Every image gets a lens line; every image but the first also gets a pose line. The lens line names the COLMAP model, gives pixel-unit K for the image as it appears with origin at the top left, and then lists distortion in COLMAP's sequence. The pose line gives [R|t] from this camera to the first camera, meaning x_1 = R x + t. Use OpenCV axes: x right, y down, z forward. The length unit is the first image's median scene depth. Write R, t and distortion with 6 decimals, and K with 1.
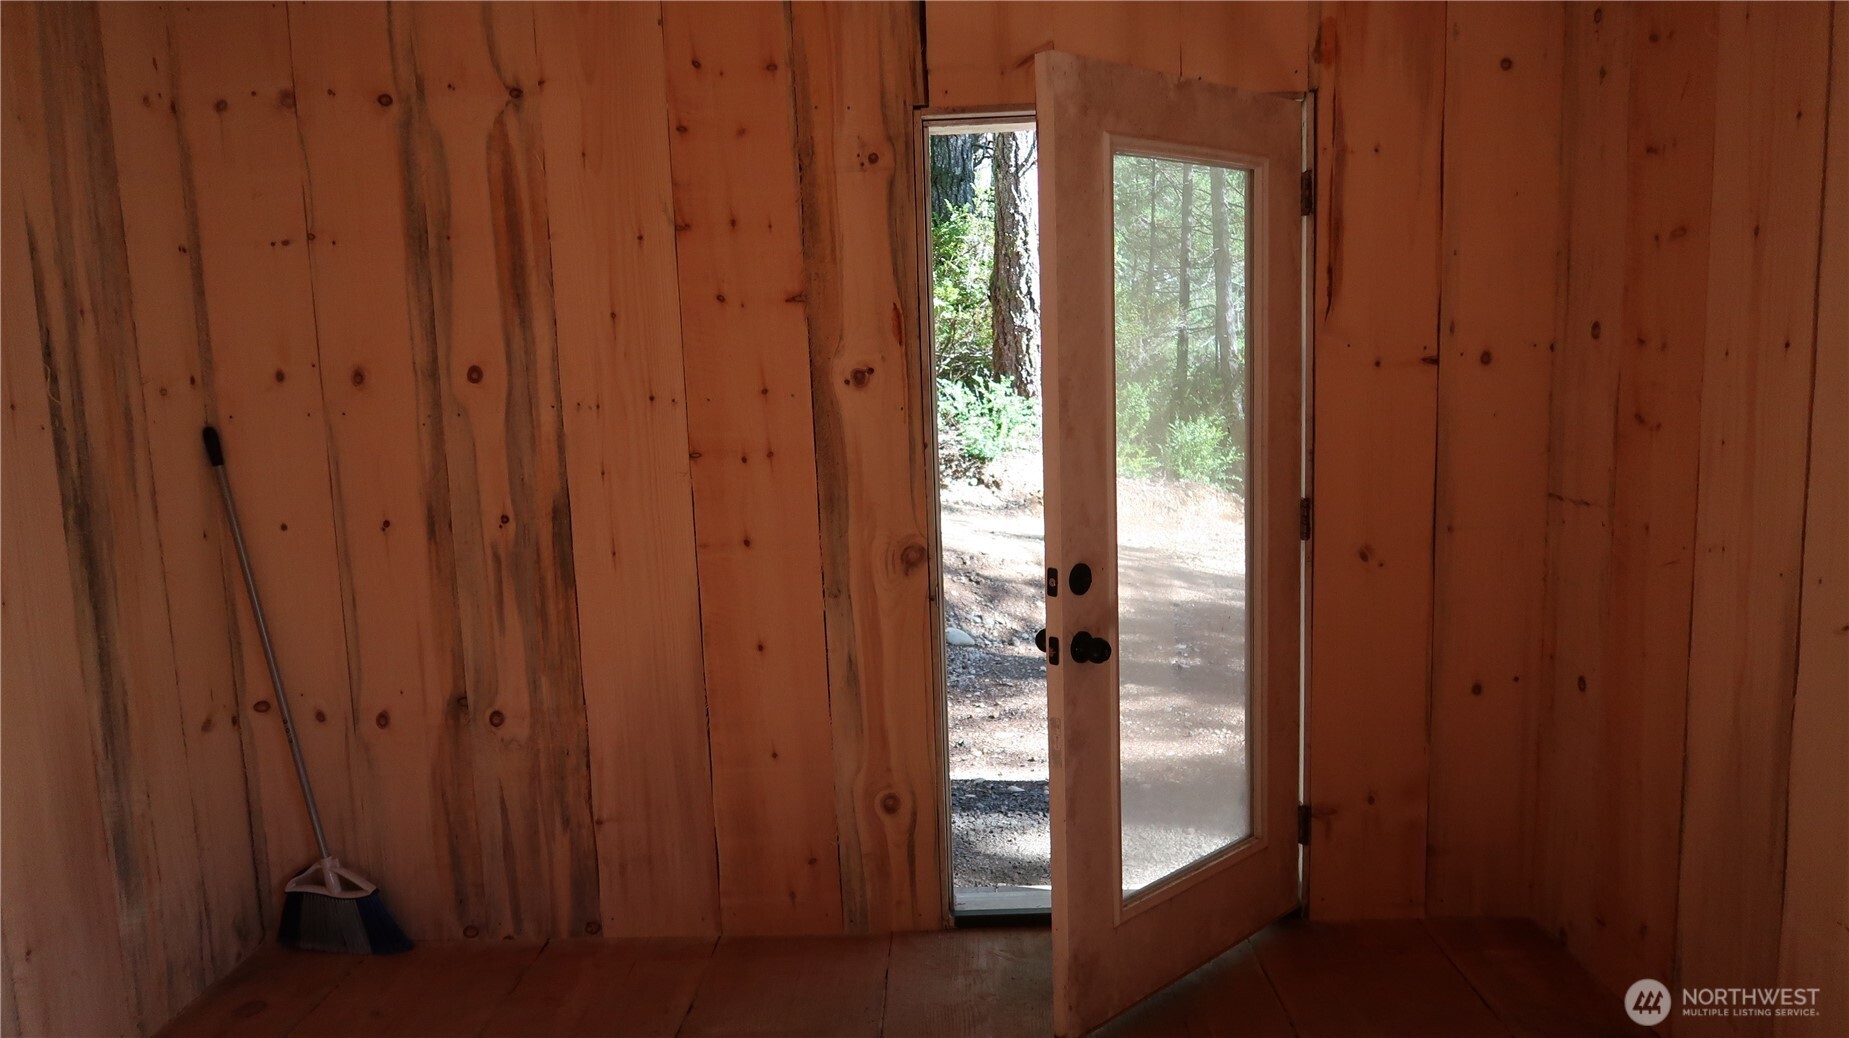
lens RADIAL K [[1276.4, 0, 921.2], [0, 1276.4, 520.4], [0, 0, 1]] dist [-0.022163, -0.001639]
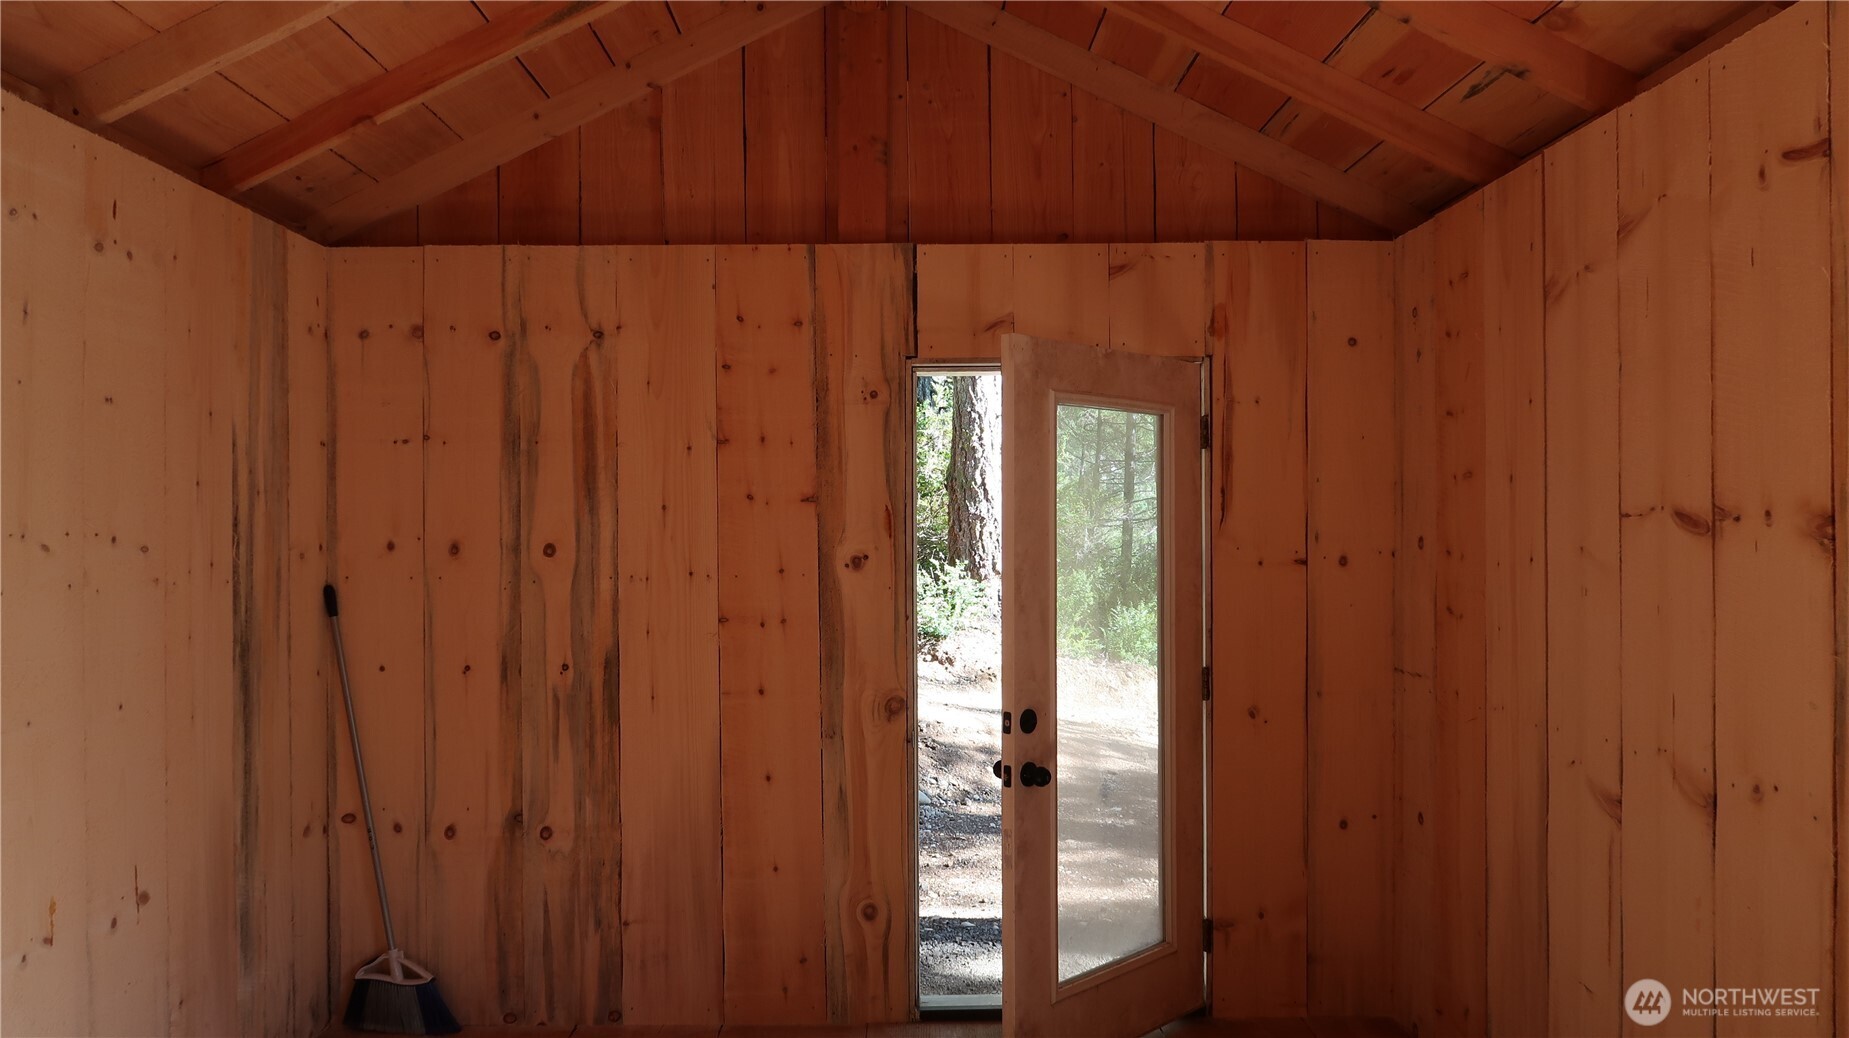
lens RADIAL K [[1276.4, 0, 921.9], [0, 1276.4, 517.0], [0, 0, 1]] dist [-0.022163, -0.001639]
pose [[0.998761, 0.031112, 0.038828, -0.034272], [-0.025243, 0.989340, -0.143421, 0.023760], [-0.042877, 0.142263, 0.988900, -0.261333]]
